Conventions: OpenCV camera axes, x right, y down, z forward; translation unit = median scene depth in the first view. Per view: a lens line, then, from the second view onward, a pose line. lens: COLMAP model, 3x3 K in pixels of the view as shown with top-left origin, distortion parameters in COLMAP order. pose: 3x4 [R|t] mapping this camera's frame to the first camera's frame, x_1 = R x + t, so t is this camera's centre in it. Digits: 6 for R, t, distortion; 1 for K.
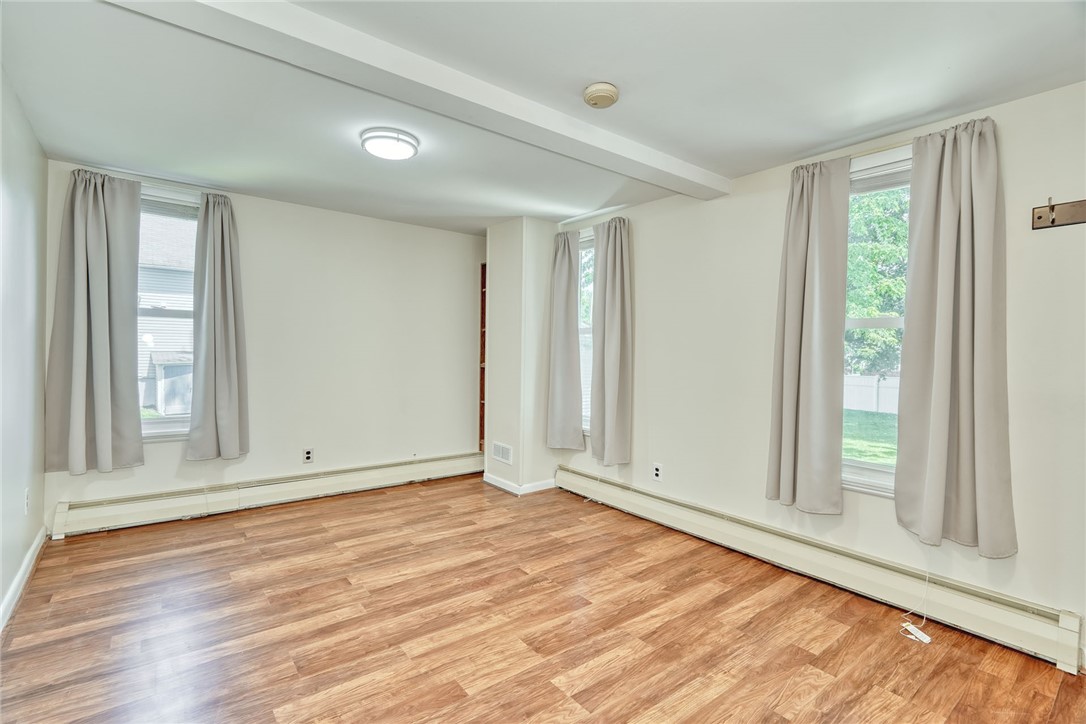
lens RADIAL K [[501.2, 0, 540.2], [0, 501.2, 362.0], [0, 0, 1]] dist [-0.005498, 0.004103]
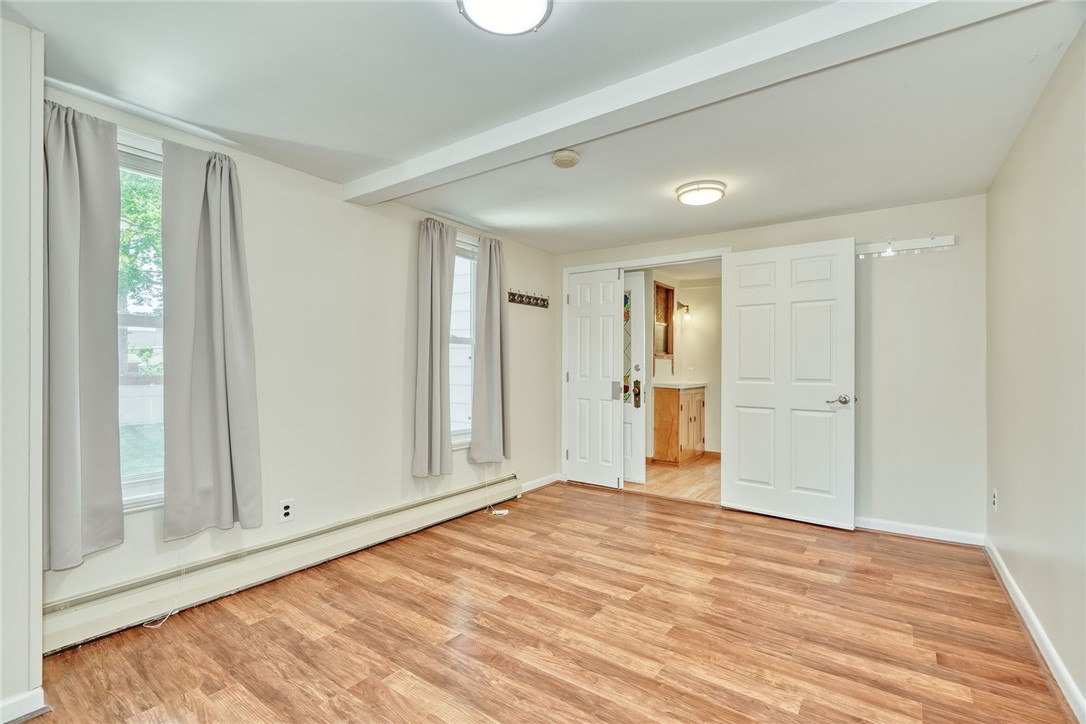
lens RADIAL K [[501.2, 0, 540.6], [0, 501.2, 366.7], [0, 0, 1]] dist [-0.005498, 0.004103]
pose [[-0.283177, -0.023102, 0.958789, -0.895735], [0.011111, 0.999564, 0.027366, -0.035879], [-0.959003, 0.018403, -0.282797, 1.180261]]
